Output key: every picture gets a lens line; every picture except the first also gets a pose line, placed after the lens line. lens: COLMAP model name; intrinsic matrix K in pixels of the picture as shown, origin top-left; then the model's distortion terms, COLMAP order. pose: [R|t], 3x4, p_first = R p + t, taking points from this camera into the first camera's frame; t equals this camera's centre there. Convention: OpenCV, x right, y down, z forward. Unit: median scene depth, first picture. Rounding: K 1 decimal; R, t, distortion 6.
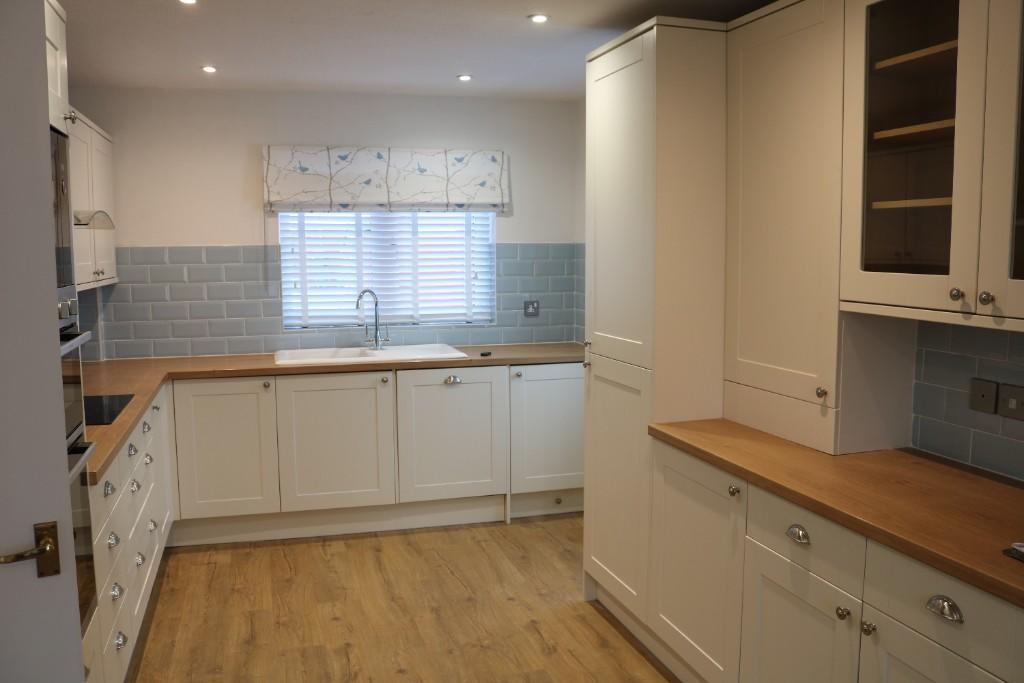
lens RADIAL K [[856.4, 0, 521.6], [0, 856.4, 341.6], [0, 0, 1]] dist [-0.143135, 0.101498]
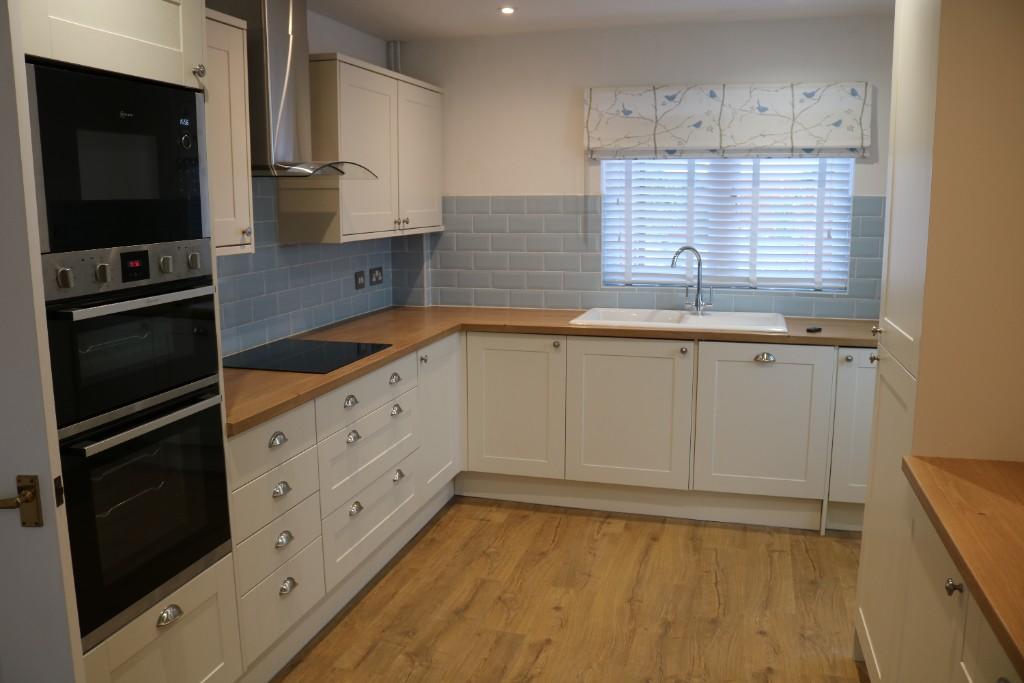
lens RADIAL K [[856.4, 0, 507.6], [0, 856.4, 343.4], [0, 0, 1]] dist [-0.143135, 0.101498]
pose [[0.836678, 0.090930, -0.540094, 0.157755], [-0.057525, 0.995257, 0.078448, -0.020400], [0.544665, -0.034567, 0.837941, 0.160047]]
